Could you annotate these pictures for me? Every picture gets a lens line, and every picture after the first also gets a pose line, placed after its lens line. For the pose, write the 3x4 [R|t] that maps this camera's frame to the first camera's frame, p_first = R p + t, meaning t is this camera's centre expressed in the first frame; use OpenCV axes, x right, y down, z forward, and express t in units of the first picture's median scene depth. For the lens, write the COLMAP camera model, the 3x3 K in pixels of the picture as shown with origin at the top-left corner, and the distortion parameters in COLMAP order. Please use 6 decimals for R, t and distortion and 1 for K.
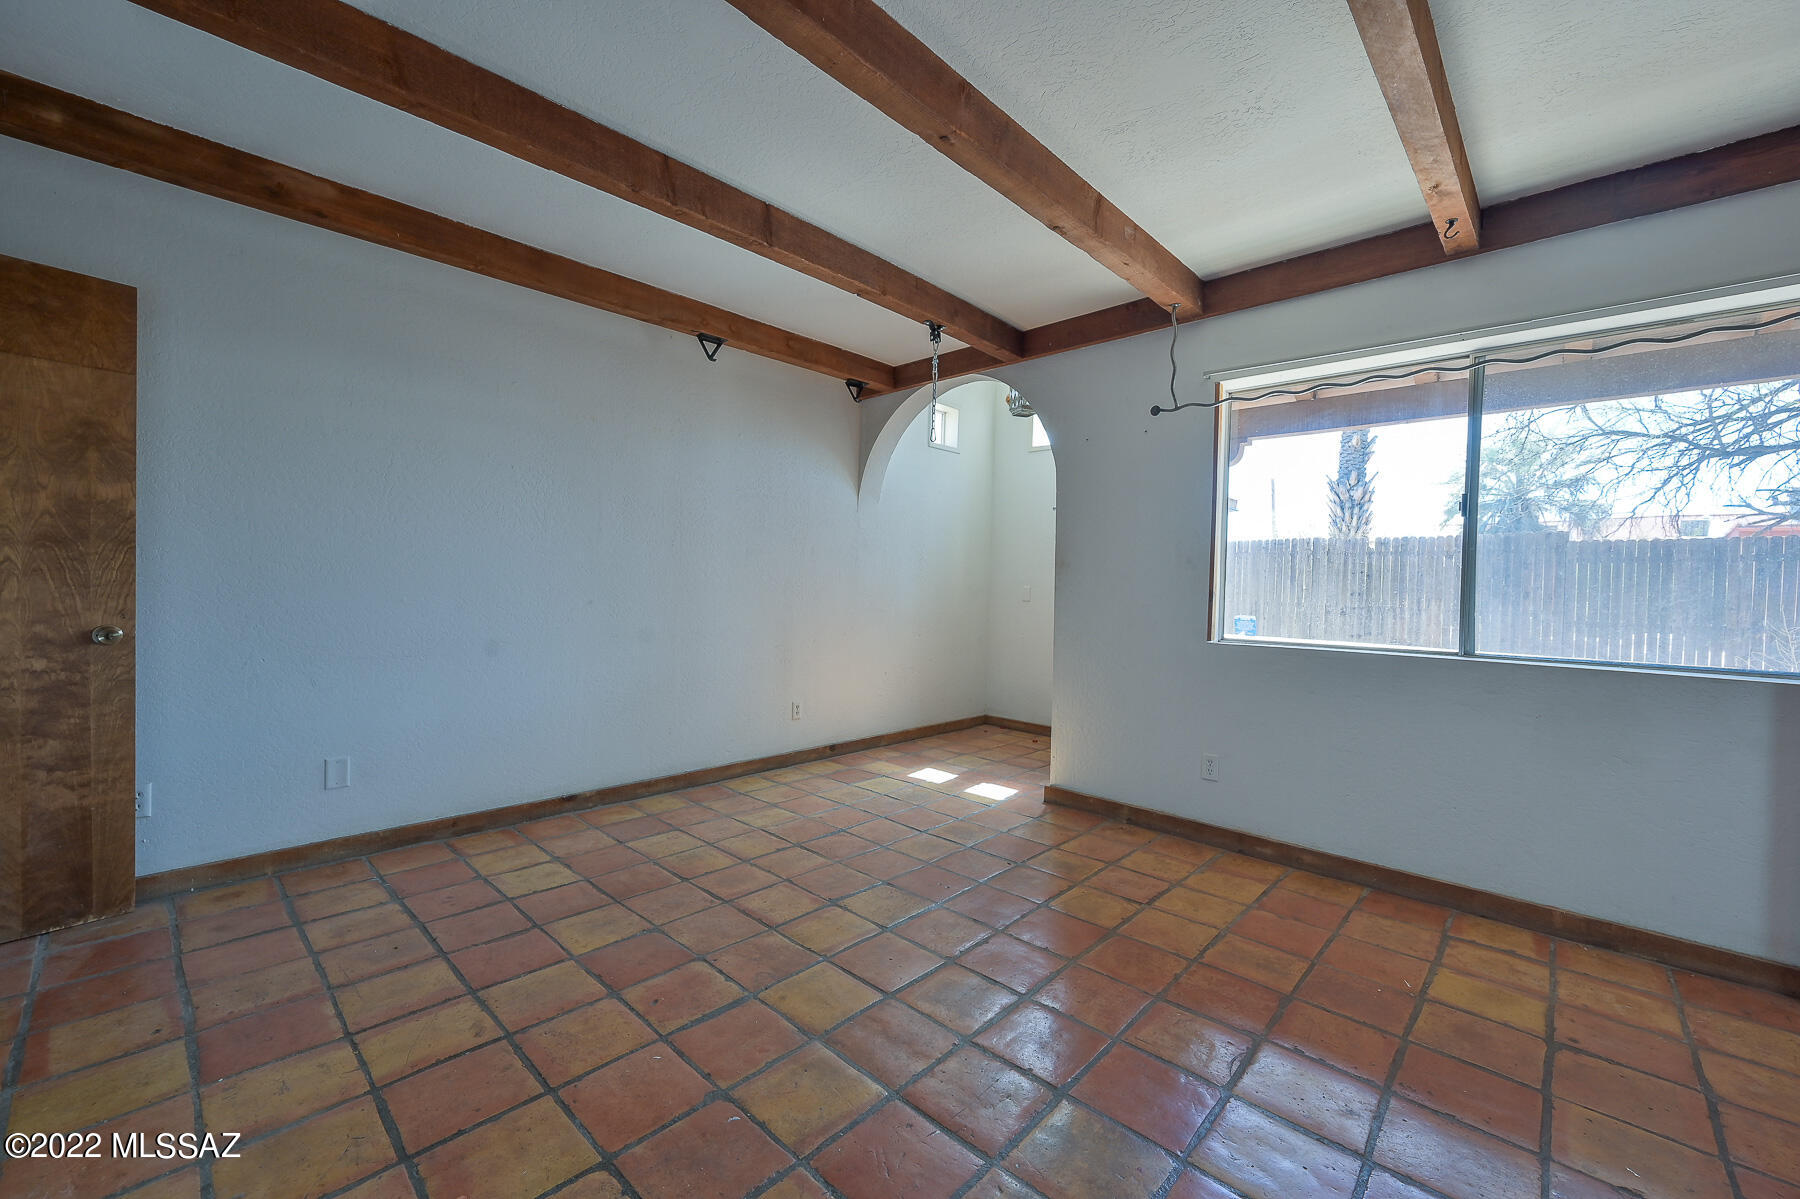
lens RADIAL K [[712.9, 0, 901.1], [0, 712.9, 602.1], [0, 0, 1]] dist [-0.001487, 0.000658]
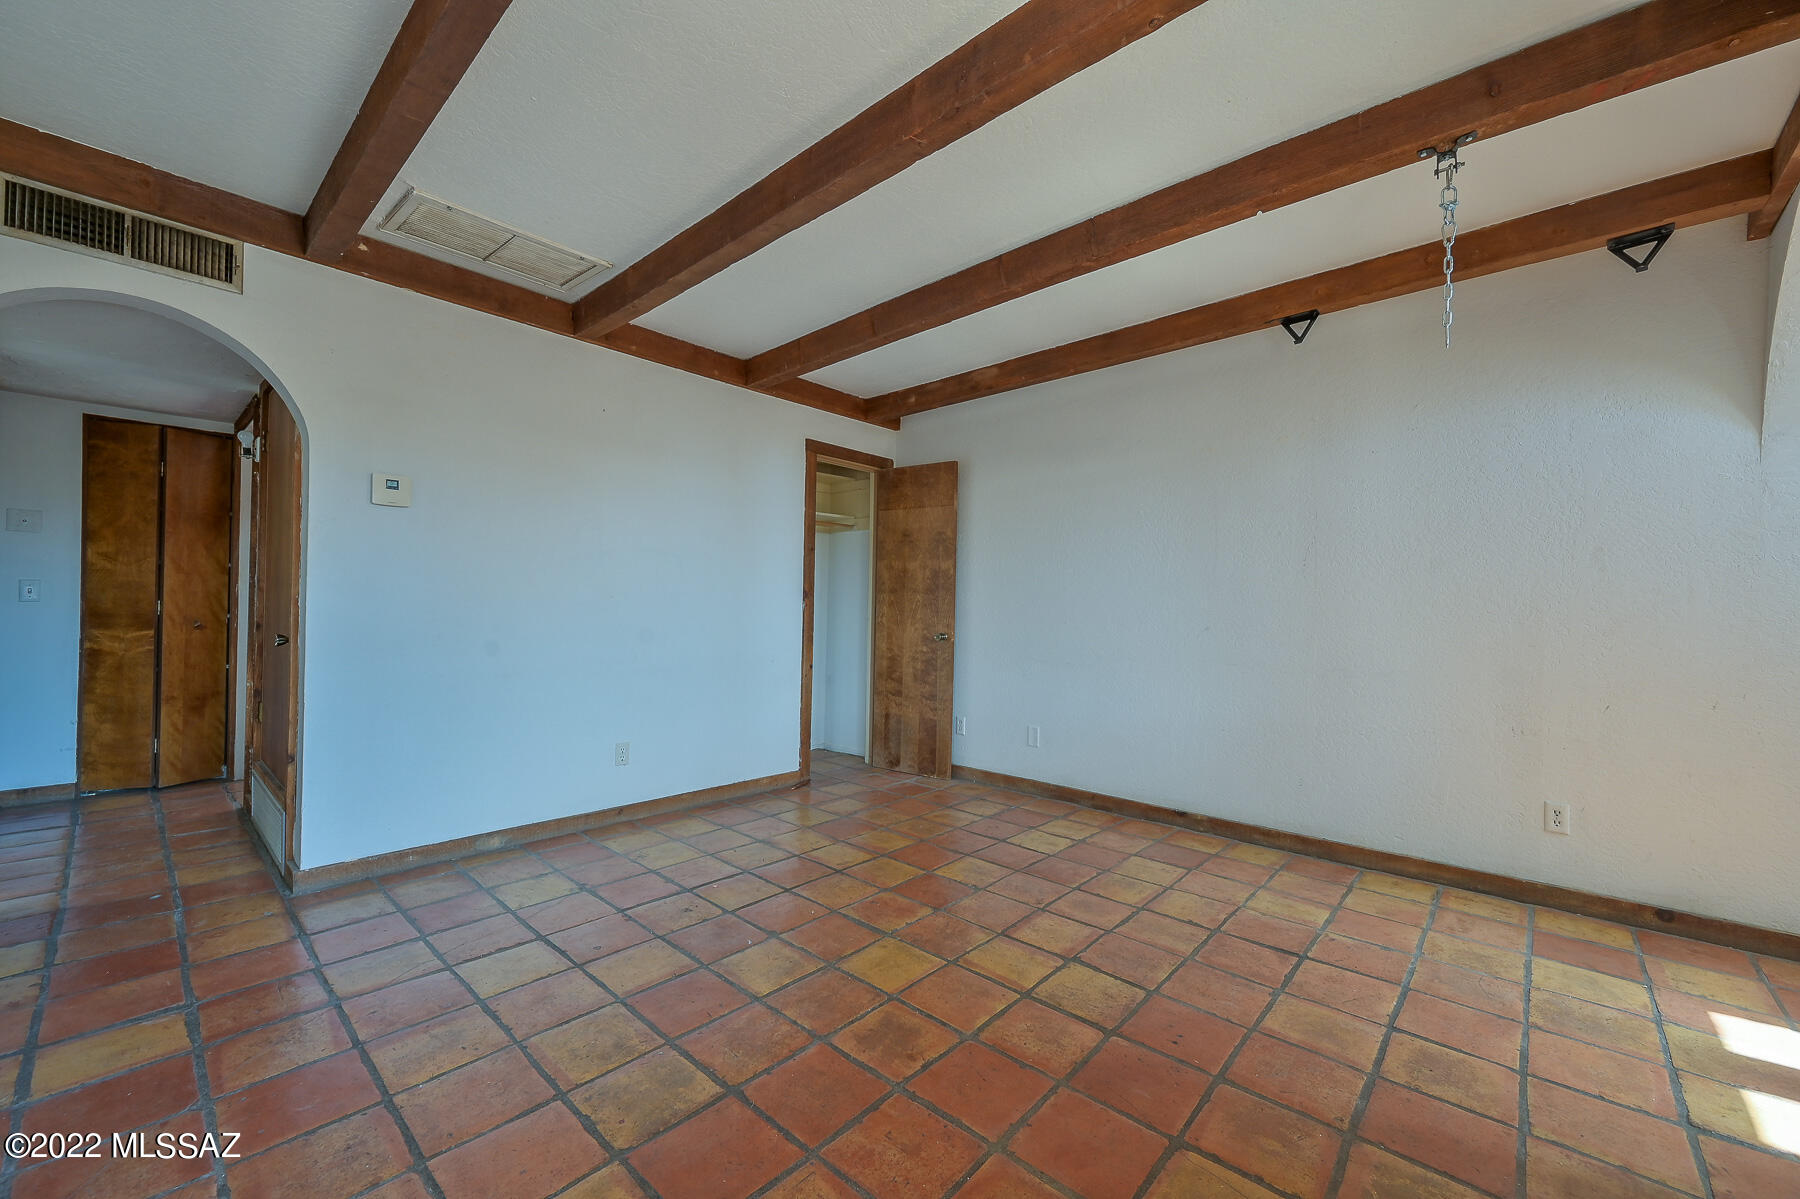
lens RADIAL K [[708.9, 0, 900.9], [0, 708.9, 603.5], [0, 0, 1]] dist [-0.001953, 0.000510]
pose [[0.019512, -0.026803, -0.999450, 0.713197], [-0.035675, 0.998985, -0.027487, 0.009612], [0.999173, 0.036192, 0.018536, 0.680142]]
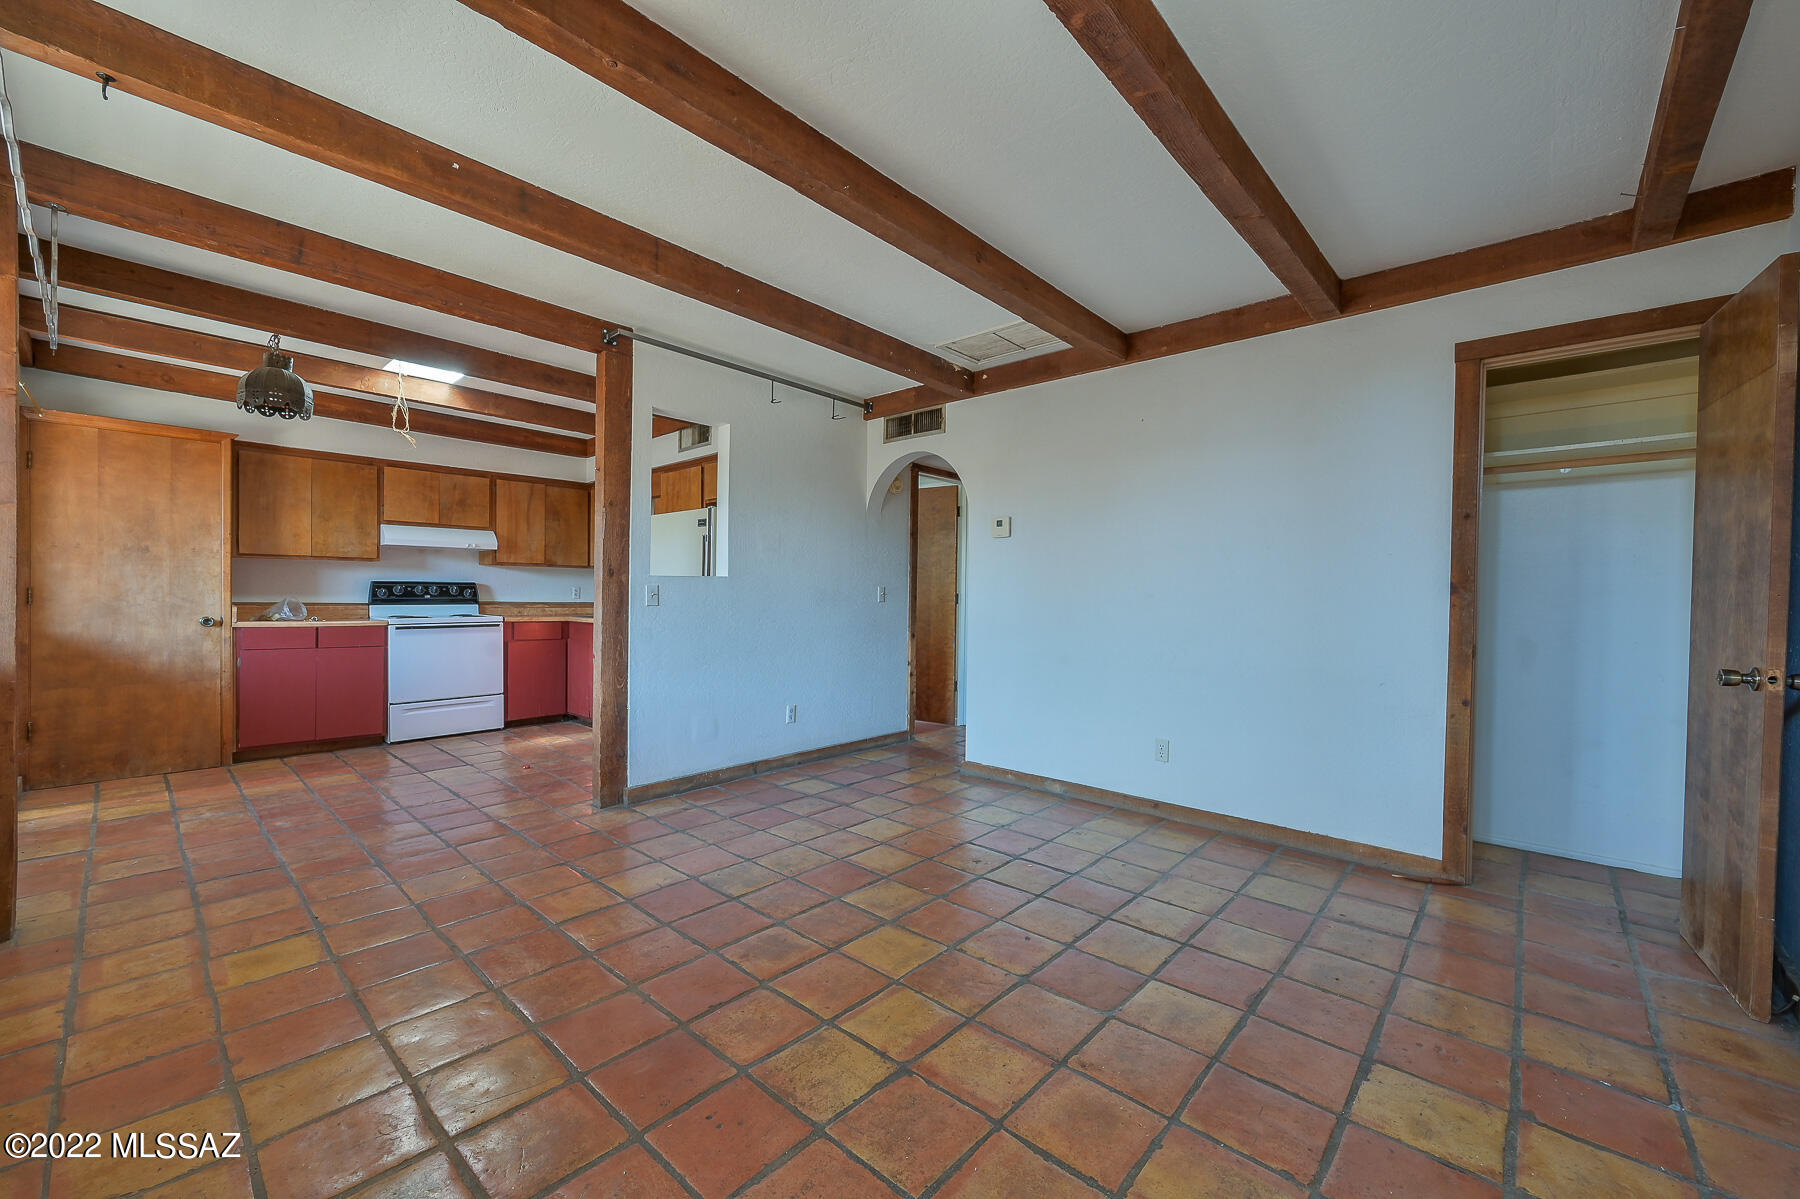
lens RADIAL K [[708.9, 0, 900.9], [0, 708.9, 603.5], [0, 0, 1]] dist [-0.001953, 0.000510]
pose [[-0.999264, -0.034354, -0.017057, -0.059781], [-0.034858, 0.998936, 0.030205, -0.027317], [0.016002, 0.030778, -0.999398, 1.480965]]
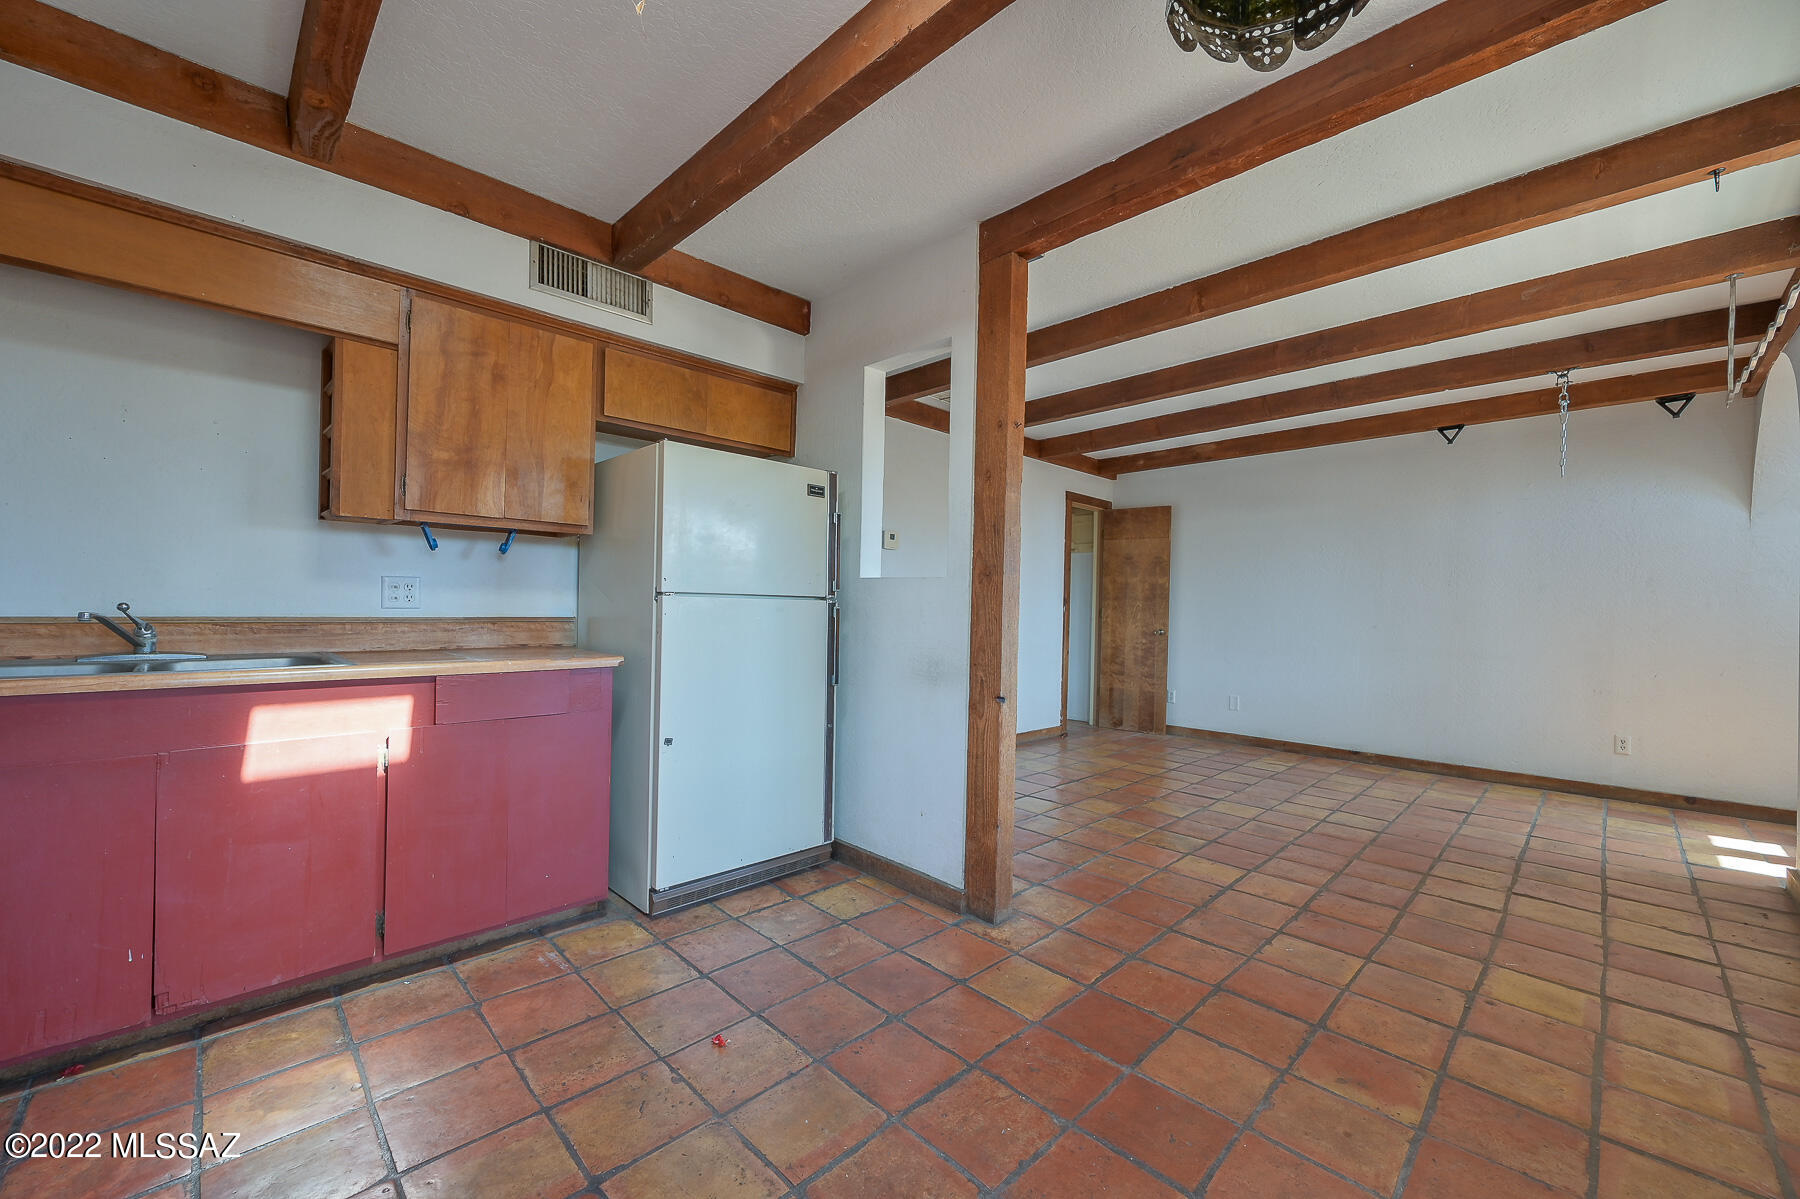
lens RADIAL K [[708.9, 0, 900.9], [0, 708.9, 603.5], [0, 0, 1]] dist [-0.001953, 0.000510]
pose [[-0.030745, -0.026602, -0.999173, 1.365826], [-0.042218, 0.998788, -0.025293, 0.038211], [0.998635, 0.041406, -0.031831, 0.058571]]
